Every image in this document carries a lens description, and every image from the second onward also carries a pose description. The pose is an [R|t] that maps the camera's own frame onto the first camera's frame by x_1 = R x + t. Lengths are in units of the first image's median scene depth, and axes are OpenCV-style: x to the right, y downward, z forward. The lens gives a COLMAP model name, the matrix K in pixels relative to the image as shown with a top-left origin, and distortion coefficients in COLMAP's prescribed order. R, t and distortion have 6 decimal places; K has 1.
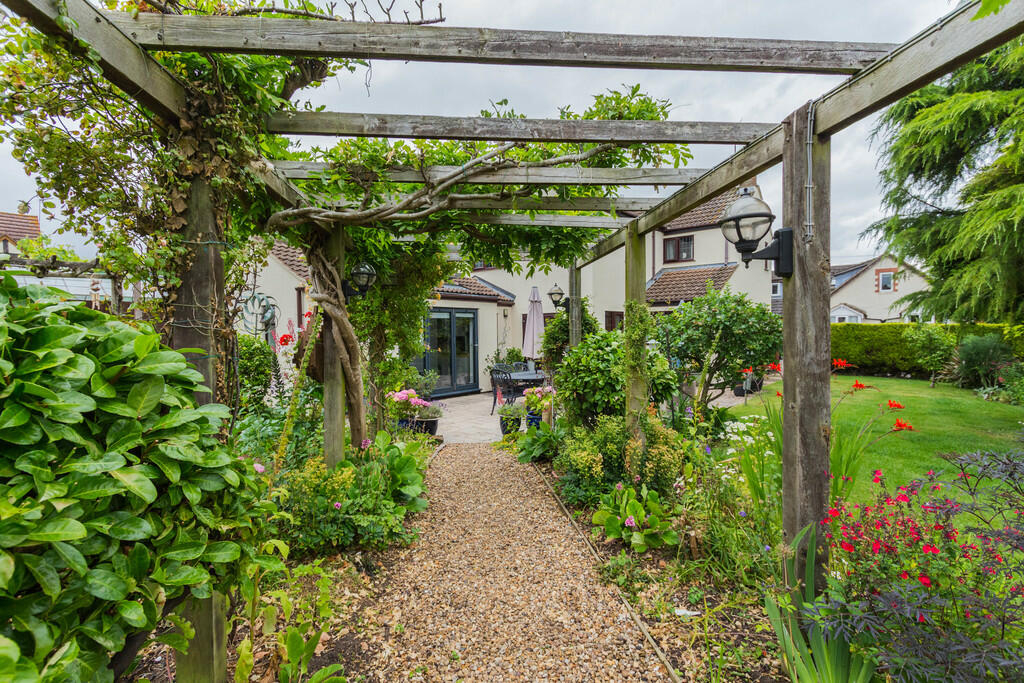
lens RADIAL K [[485.9, 0, 511.5], [0, 485.9, 349.3], [0, 0, 1]] dist [0.001166, 0.000003]
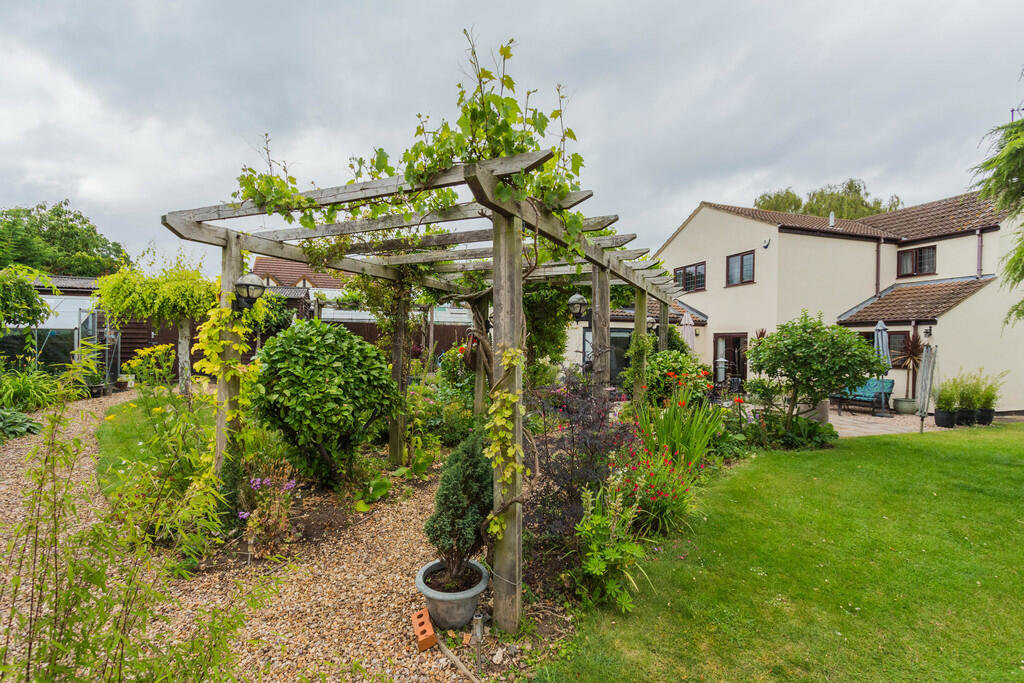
lens RADIAL K [[466.8, 0, 500.6], [0, 466.8, 348.3], [0, 0, 1]] dist [0.000996, -0.000450]
pose [[0.841413, 0.026695, -0.539733, 0.187364], [-0.042512, 0.998954, -0.016866, -0.000186], [0.538718, 0.037136, 0.841667, -0.144105]]
